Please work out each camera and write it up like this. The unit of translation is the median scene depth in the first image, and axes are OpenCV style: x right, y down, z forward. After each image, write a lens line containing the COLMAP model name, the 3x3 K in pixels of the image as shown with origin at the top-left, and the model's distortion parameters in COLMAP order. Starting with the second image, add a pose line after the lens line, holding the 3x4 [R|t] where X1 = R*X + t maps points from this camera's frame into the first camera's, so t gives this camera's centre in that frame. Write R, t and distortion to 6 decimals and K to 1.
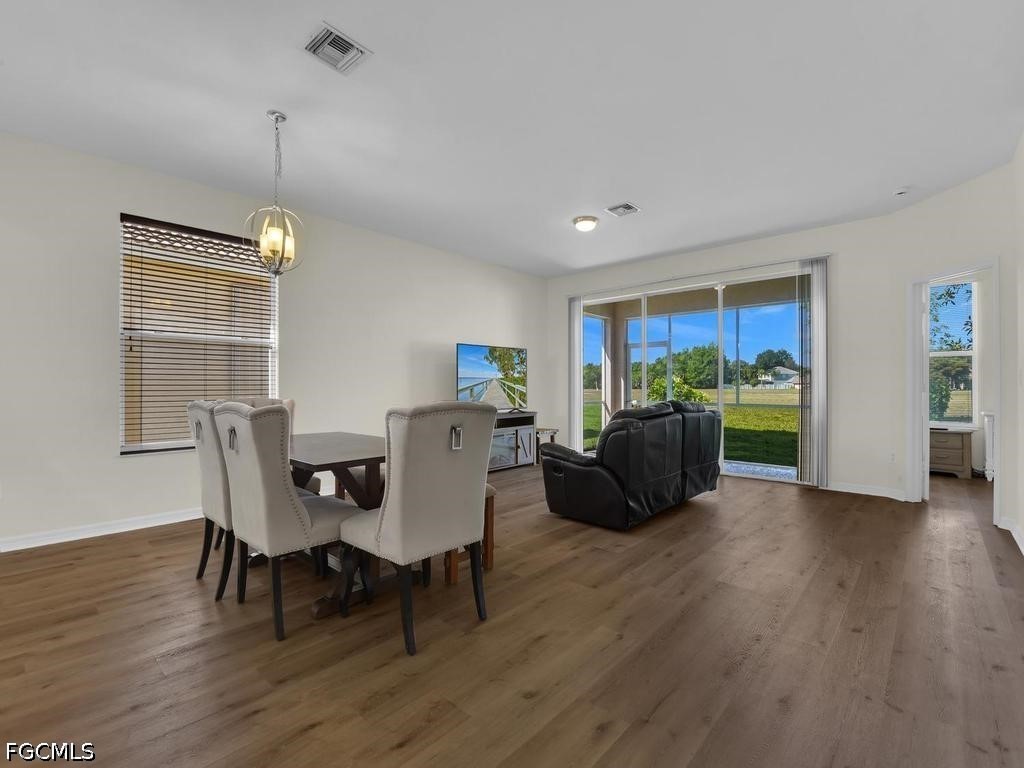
lens RADIAL K [[466.1, 0, 519.6], [0, 466.1, 386.4], [0, 0, 1]] dist [-0.004344, -0.006992]
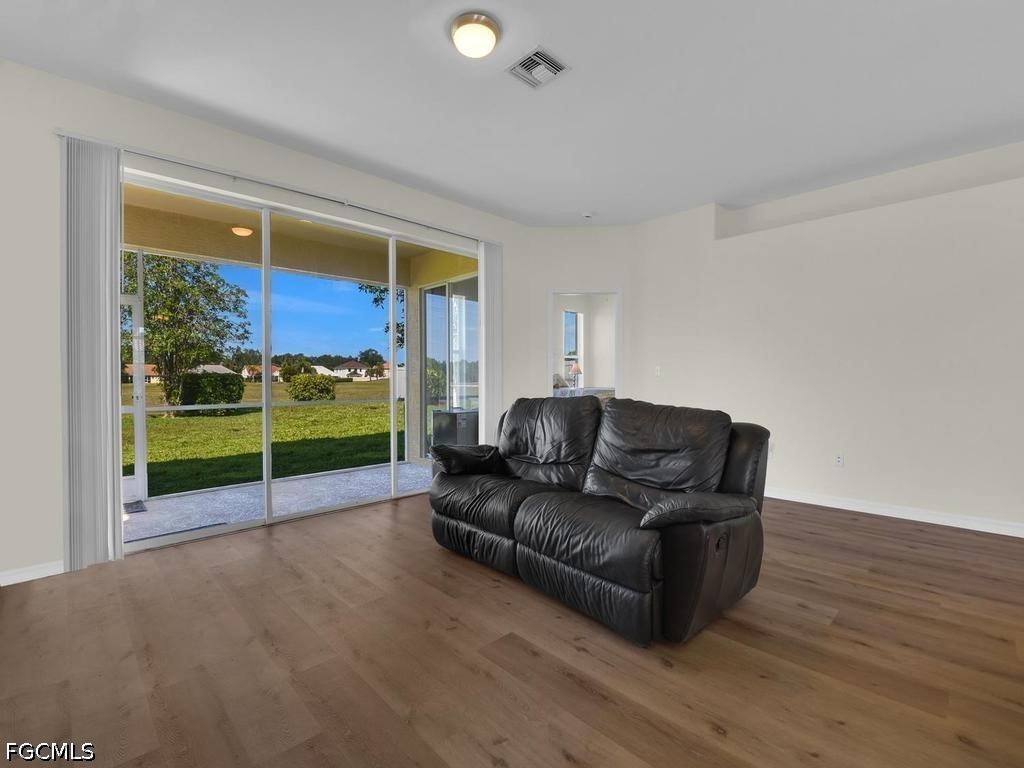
lens RADIAL K [[466.1, 0, 509.5], [0, 466.1, 384.8], [0, 0, 1]] dist [-0.004344, -0.006992]
pose [[0.075001, -0.013376, 0.997094, -0.273013], [0.004091, 0.999906, 0.013106, 0.001626], [-0.997175, 0.003096, 0.075049, 0.755469]]
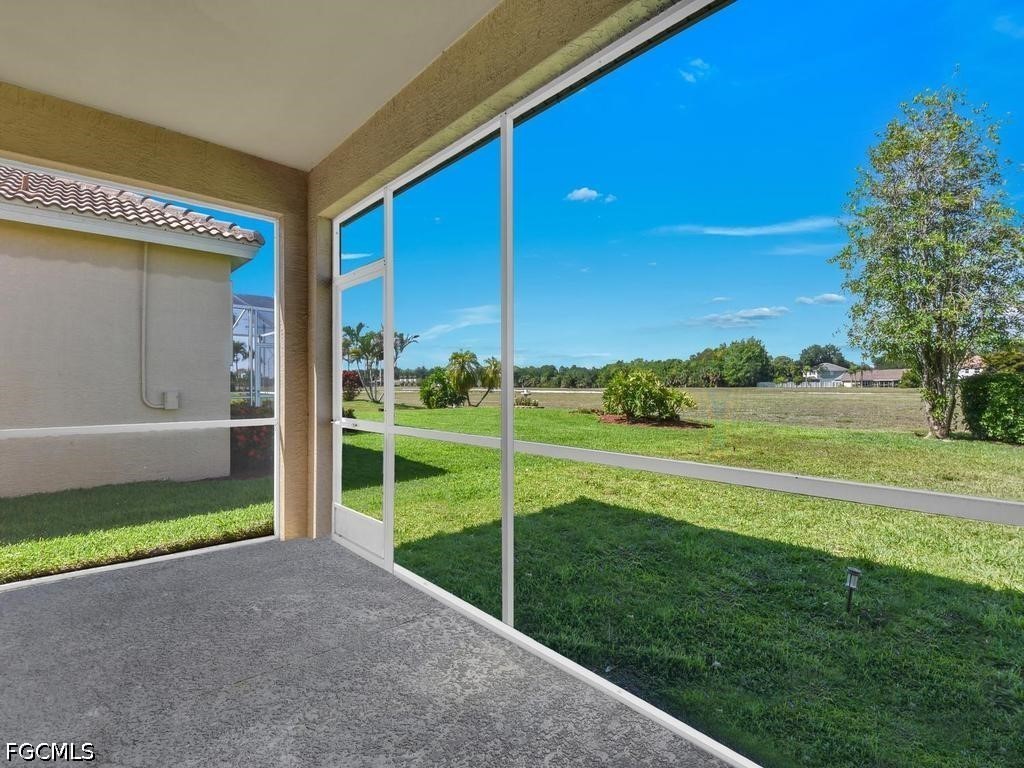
lens RADIAL K [[466.1, 0, 513.8], [0, 466.1, 384.1], [0, 0, 1]] dist [-0.004344, -0.006992]
pose [[0.996119, -0.000619, -0.088018, 0.636431], [0.000564, 1.000000, -0.000647, 0.001158], [0.088018, 0.000595, 0.996119, 0.909388]]
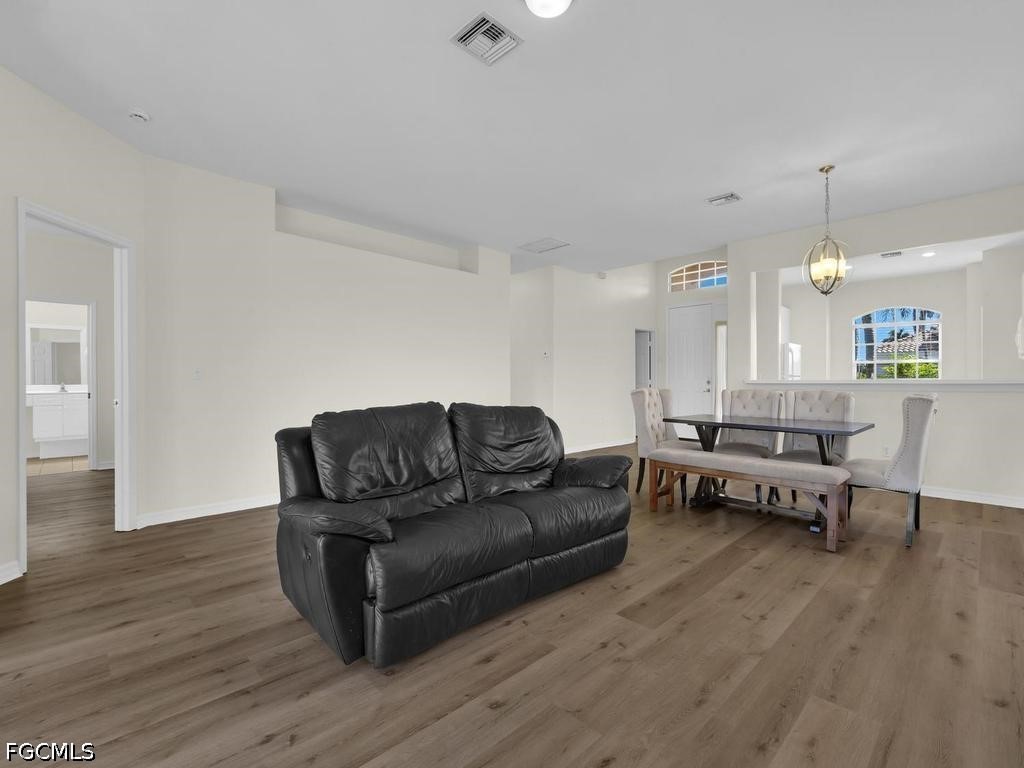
lens RADIAL K [[466.1, 0, 518.2], [0, 466.1, 383.2], [0, 0, 1]] dist [-0.004344, -0.006992]
pose [[-0.997773, 0.000376, 0.066698, 0.116254], [0.000550, 0.999996, 0.002592, 0.001017], [-0.066697, 0.002623, -0.997770, 1.156145]]
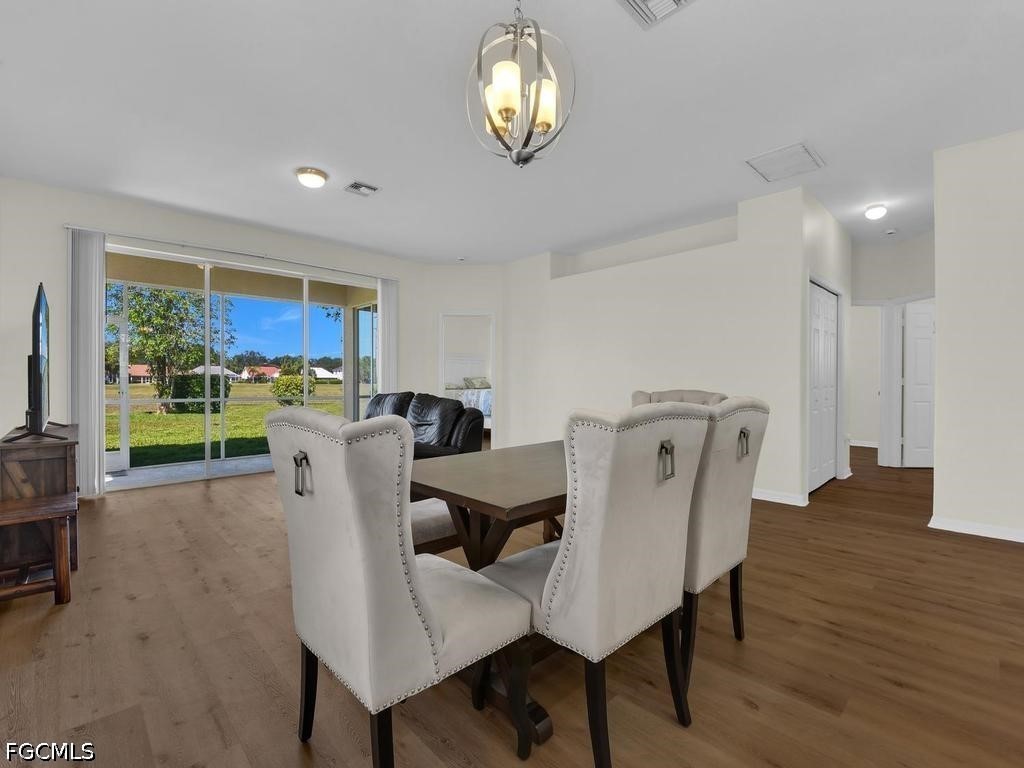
lens RADIAL K [[466.1, 0, 511.5], [0, 466.1, 385.6], [0, 0, 1]] dist [-0.004344, -0.006992]
pose [[0.075423, -0.007856, 0.997121, -0.518162], [-0.003113, 0.999962, 0.008114, 0.002973], [-0.997147, -0.003716, 0.075396, 0.484360]]
